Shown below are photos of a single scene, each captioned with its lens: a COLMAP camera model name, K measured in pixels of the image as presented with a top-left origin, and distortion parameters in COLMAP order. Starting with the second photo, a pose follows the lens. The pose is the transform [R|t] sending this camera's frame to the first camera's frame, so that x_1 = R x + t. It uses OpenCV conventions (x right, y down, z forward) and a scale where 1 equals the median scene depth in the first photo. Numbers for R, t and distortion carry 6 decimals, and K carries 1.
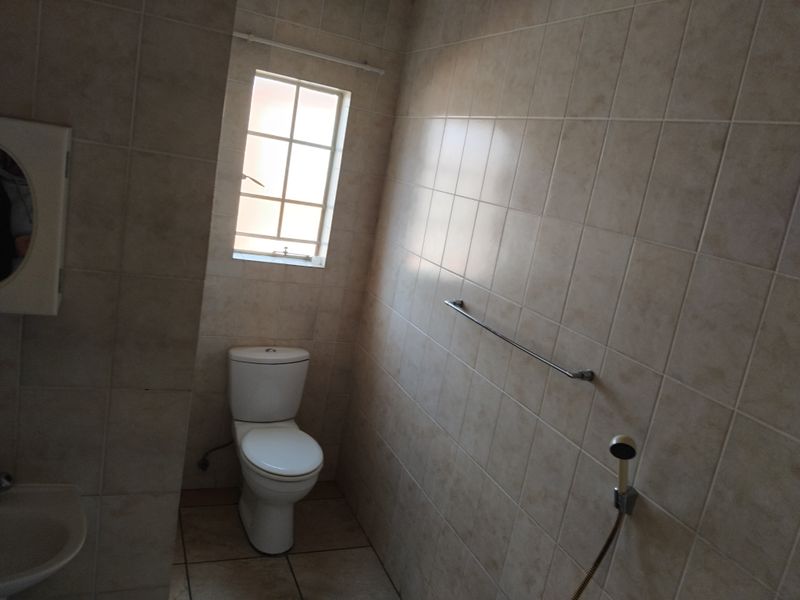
lens RADIAL K [[615.8, 0, 398.6], [0, 615.8, 295.1], [0, 0, 1]] dist [0.014055, -0.071894]
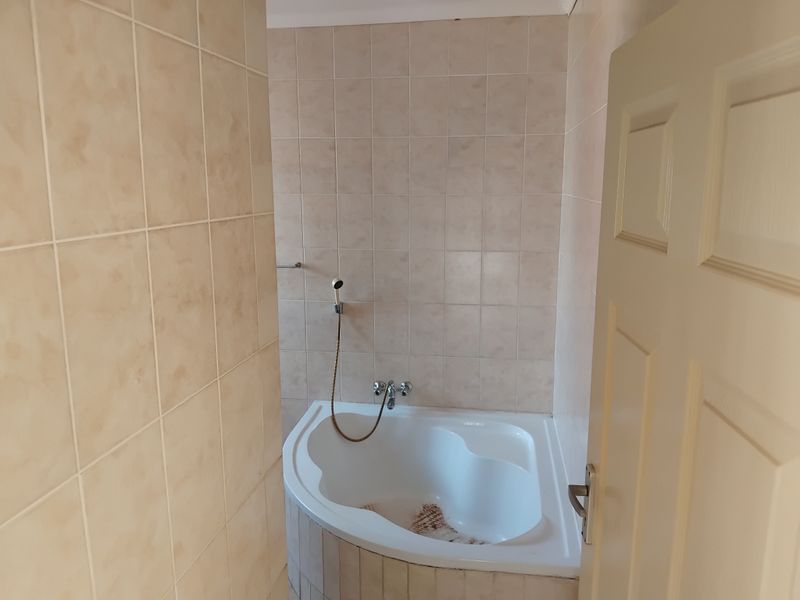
lens RADIAL K [[615.8, 0, 396.9], [0, 615.8, 305.1], [0, 0, 1]] dist [0.014055, -0.071894]
pose [[0.515359, -0.353555, 0.780643, -1.141608], [0.266686, 0.931864, 0.245984, -0.157322], [-0.814422, 0.081417, 0.574533, -0.422426]]
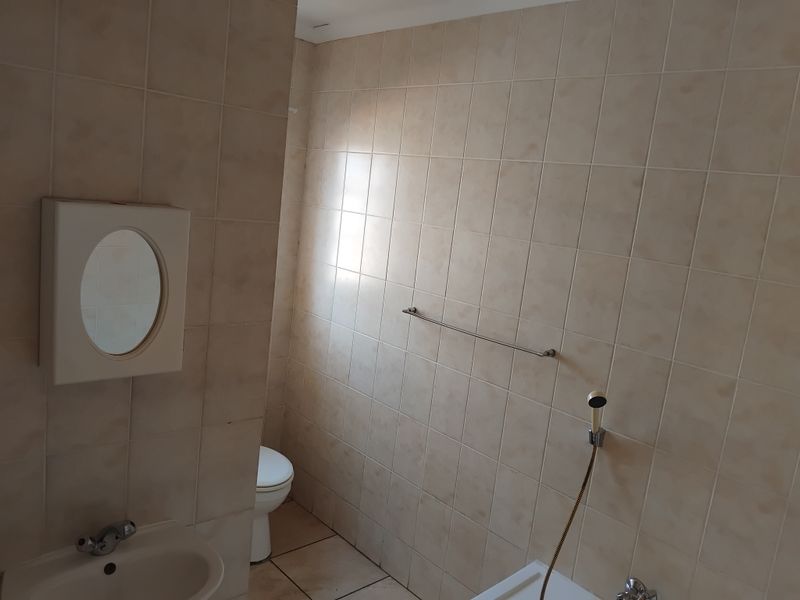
lens RADIAL K [[615.8, 0, 392.4], [0, 615.8, 295.6], [0, 0, 1]] dist [0.014055, -0.071894]
pose [[0.945221, -0.122557, 0.302551, -0.402725], [0.120075, 0.992401, 0.026867, -0.070102], [-0.303545, 0.010933, 0.952755, -0.173683]]
